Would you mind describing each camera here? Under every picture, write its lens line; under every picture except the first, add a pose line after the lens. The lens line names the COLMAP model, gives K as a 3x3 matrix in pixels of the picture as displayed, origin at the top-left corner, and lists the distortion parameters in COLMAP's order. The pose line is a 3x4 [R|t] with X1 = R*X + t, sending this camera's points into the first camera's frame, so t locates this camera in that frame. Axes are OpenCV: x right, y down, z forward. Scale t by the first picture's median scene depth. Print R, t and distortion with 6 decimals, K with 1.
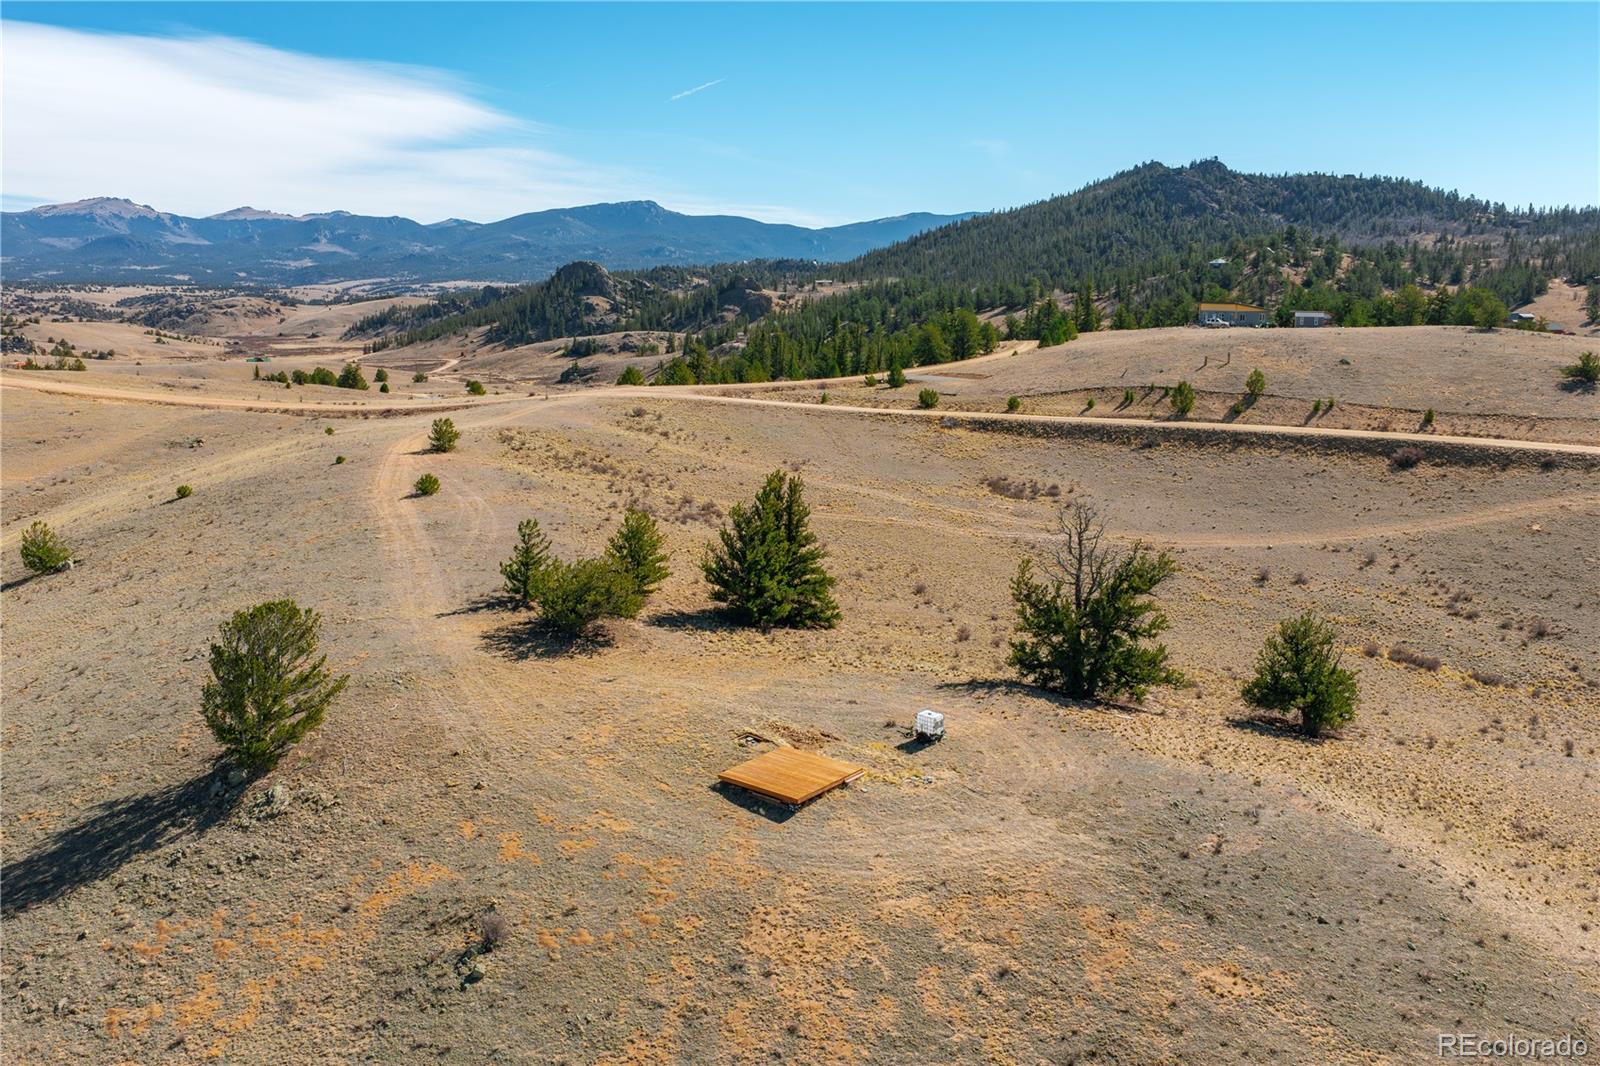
lens RADIAL K [[1322.4, 0, 777.7], [0, 1322.4, 516.9], [0, 0, 1]] dist [0.019518, -0.038127]
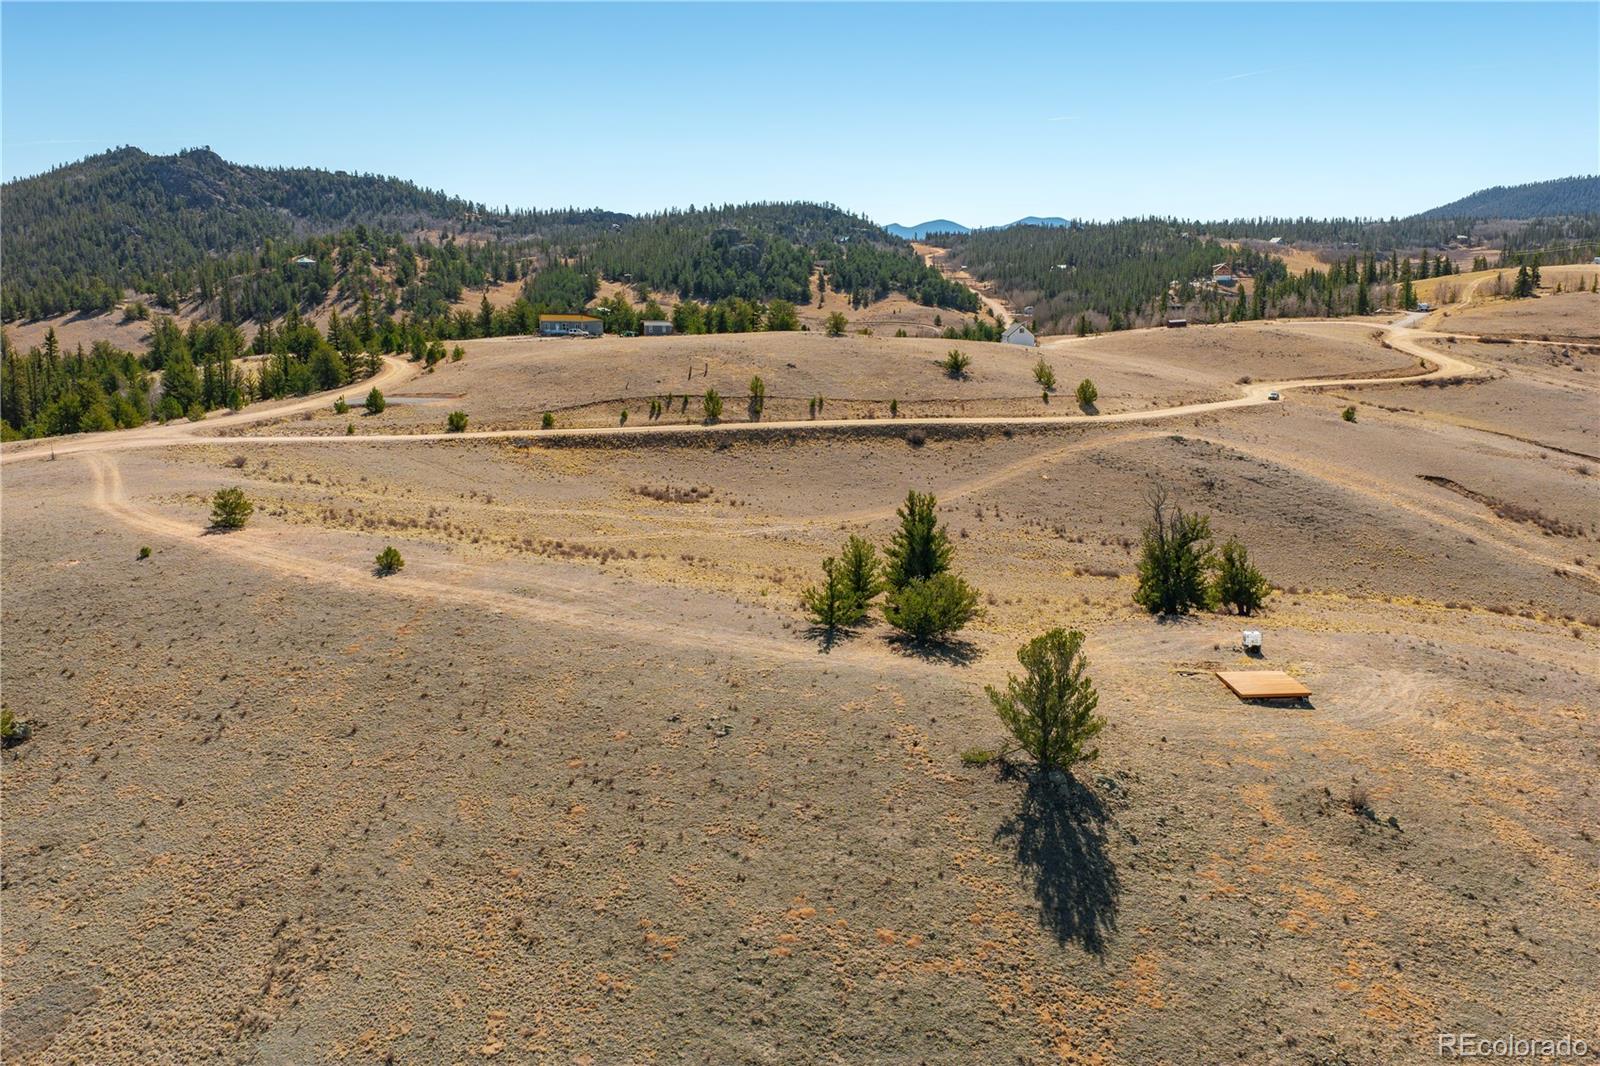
lens RADIAL K [[1322.4, 0, 797.3], [0, 1322.4, 543.1], [0, 0, 1]] dist [0.019518, -0.038127]
pose [[0.730722, -0.141740, 0.667799, -0.164803], [0.124585, 0.989469, 0.073691, -0.016666], [-0.671211, 0.029350, 0.740685, 0.030761]]
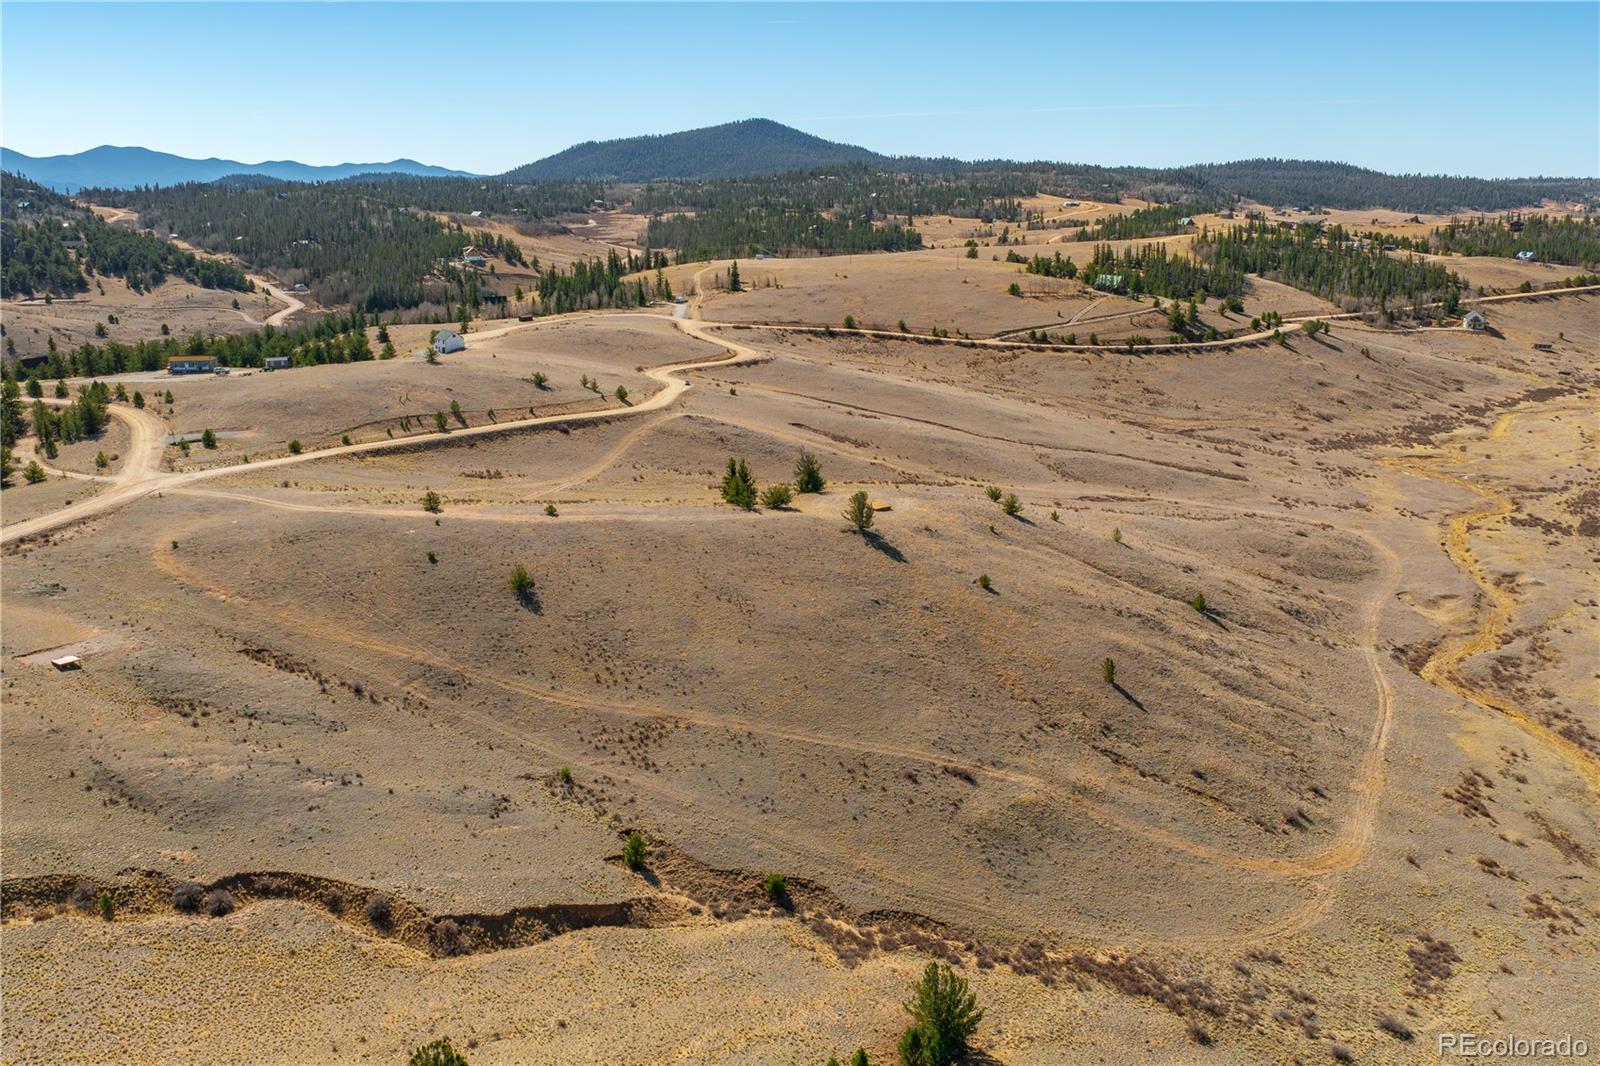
lens RADIAL K [[1322.4, 0, 806.4], [0, 1322.4, 538.6], [0, 0, 1]] dist [0.019518, -0.038127]
pose [[0.176128, -0.243312, 0.953823, -0.559222], [0.173187, 0.961515, 0.213294, -0.090824], [-0.969013, 0.127622, 0.211488, 0.032659]]
